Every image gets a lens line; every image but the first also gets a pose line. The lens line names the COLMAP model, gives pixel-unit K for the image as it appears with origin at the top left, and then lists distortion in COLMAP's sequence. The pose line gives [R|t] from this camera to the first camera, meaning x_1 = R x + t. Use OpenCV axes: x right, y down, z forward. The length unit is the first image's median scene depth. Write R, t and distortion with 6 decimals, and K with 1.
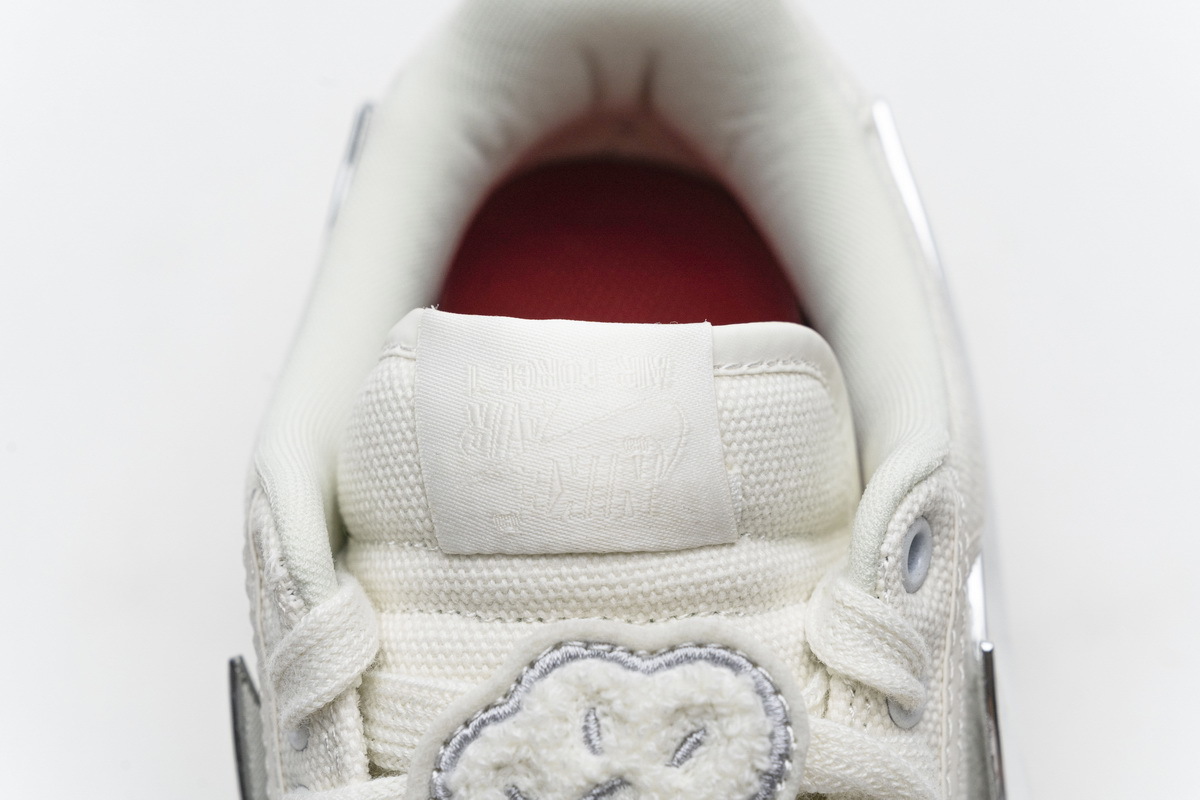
lens RADIAL K [[2343.9, 0, 600.9], [0, 2343.9, 400.5], [0, 0, 1]] dist [0.046180, 0.000000]
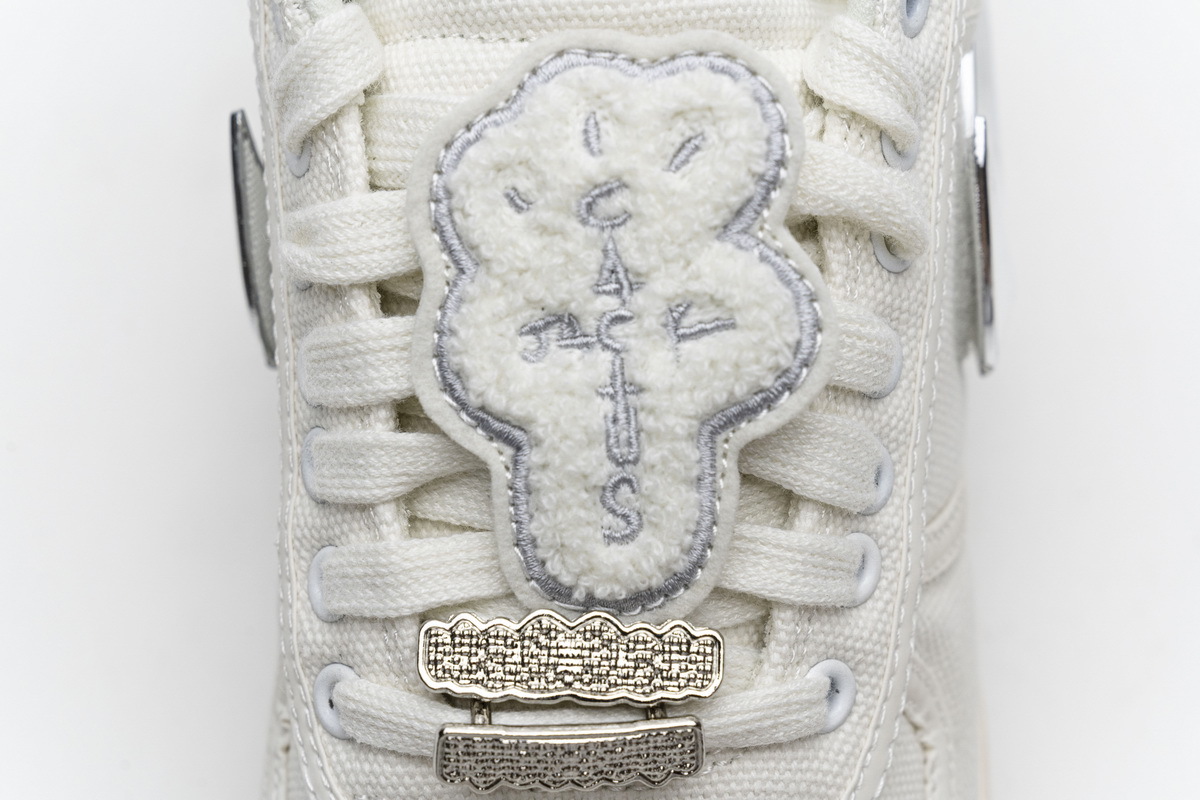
lens RADIAL K [[2343.9, 0, 599.1], [0, 2343.9, 399.6], [0, 0, 1]] dist [0.046180, 0.000000]
pose [[0.999520, 0.028549, 0.012014, -0.009244], [-0.029108, 0.998363, 0.049226, 0.198039], [-0.010589, -0.049552, 0.998715, -0.020396]]
